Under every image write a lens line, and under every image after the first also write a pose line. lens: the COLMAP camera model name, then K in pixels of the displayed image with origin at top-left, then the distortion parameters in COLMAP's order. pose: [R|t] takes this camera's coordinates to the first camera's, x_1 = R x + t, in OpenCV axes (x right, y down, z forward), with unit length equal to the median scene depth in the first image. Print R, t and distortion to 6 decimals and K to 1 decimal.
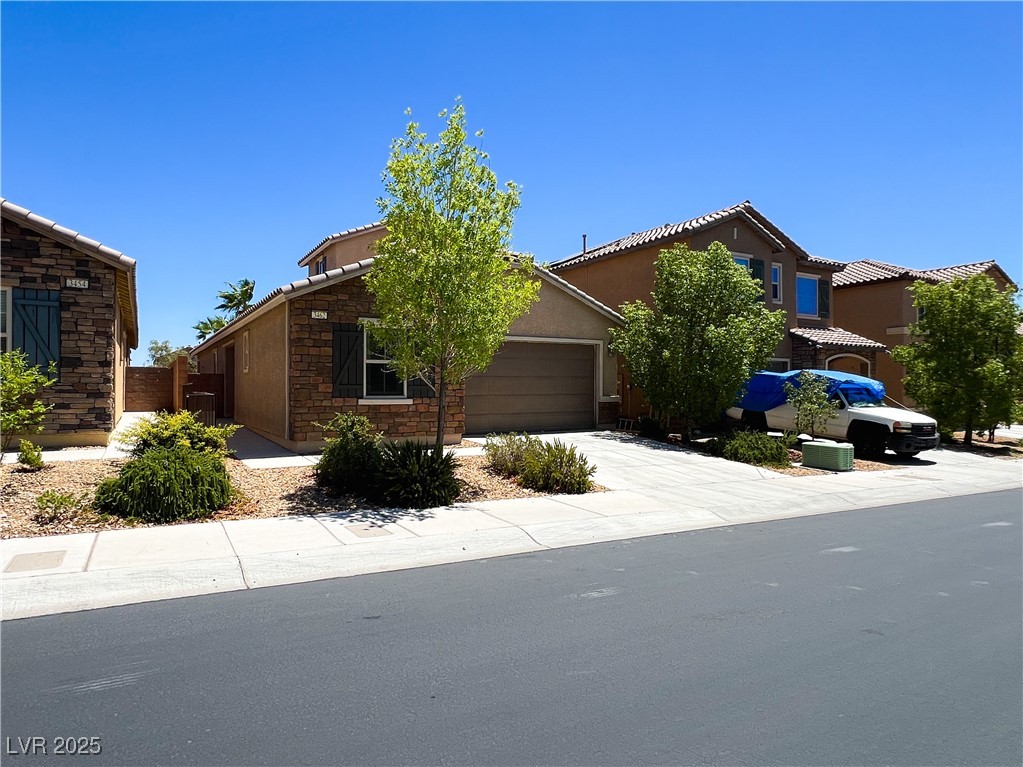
lens RADIAL K [[624.3, 0, 511.5], [0, 624.3, 383.5], [0, 0, 1]] dist [0.001033, 0.000232]
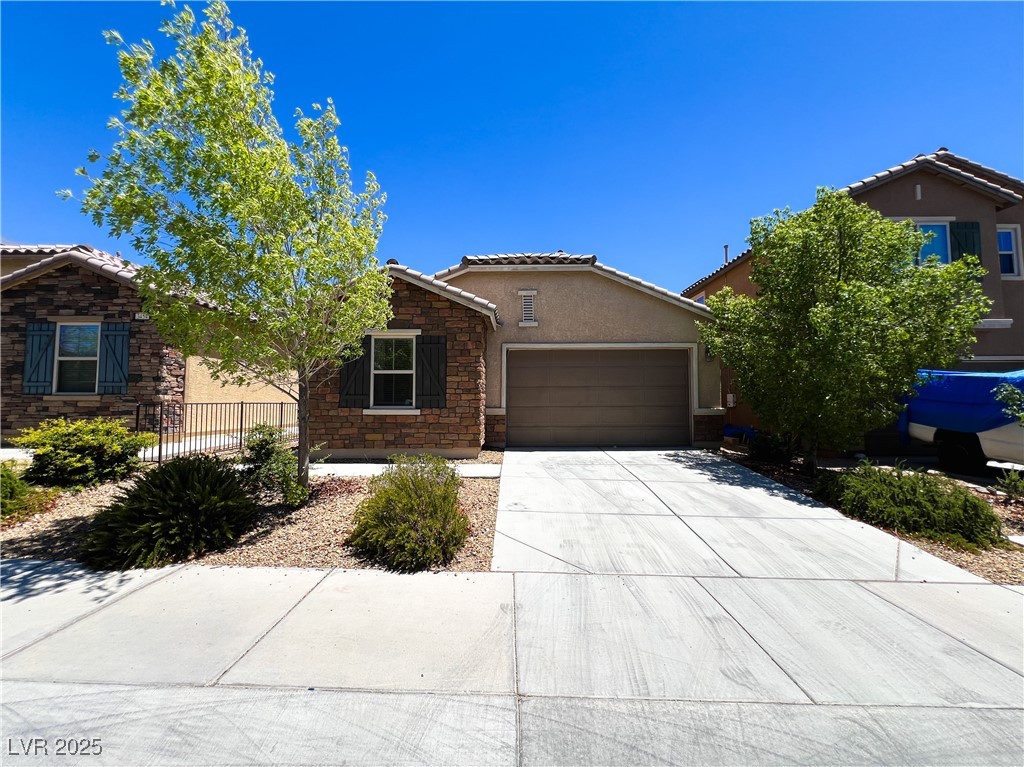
lens RADIAL K [[410.5, 0, 512.0], [0, 410.5, 383.5], [0, 0, 1]] dist [-0.002227, 0.000079]
pose [[0.857817, -0.026462, -0.513273, 0.303490], [0.004944, 0.999052, -0.043243, 0.013357], [0.513931, 0.034557, 0.857135, 0.548120]]
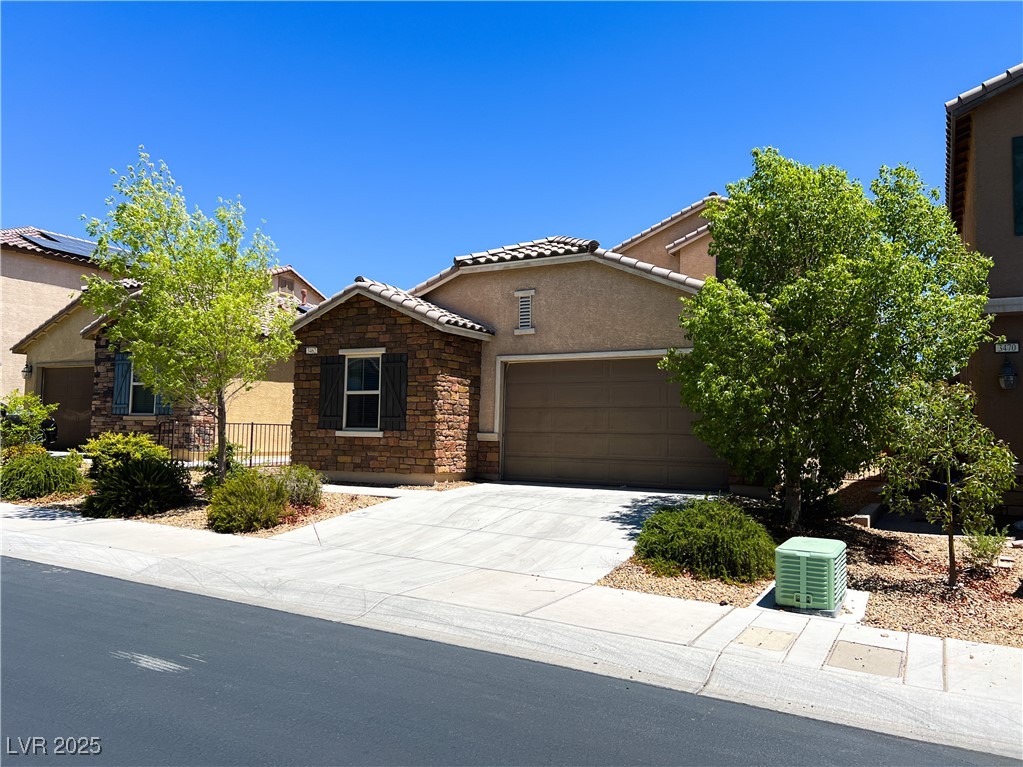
lens RADIAL K [[766.9, 0, 511.5], [0, 766.9, 383.5], [0, 0, 1]] dist [0.043295, -0.006929]
pose [[0.515129, -0.050316, -0.855634, 0.952750], [-0.011594, 0.997775, -0.065655, 0.027169], [0.857034, 0.043741, 0.513399, 0.601143]]
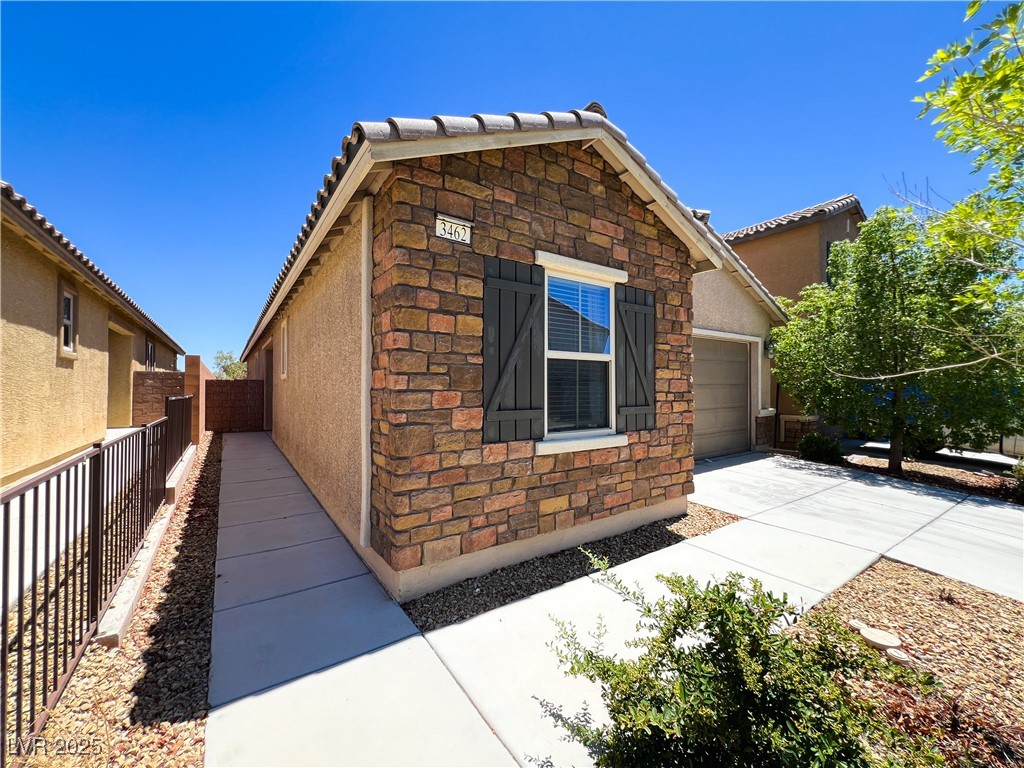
lens RADIAL K [[411.8, 0, 509.1], [0, 411.8, 383.8], [0, 0, 1]] dist [-0.002236, 0.000400]
pose [[0.997737, -0.000470, 0.067235, -0.280837], [0.000722, 0.999993, -0.003722, -0.013770], [-0.067233, 0.003762, 0.997730, 0.719160]]
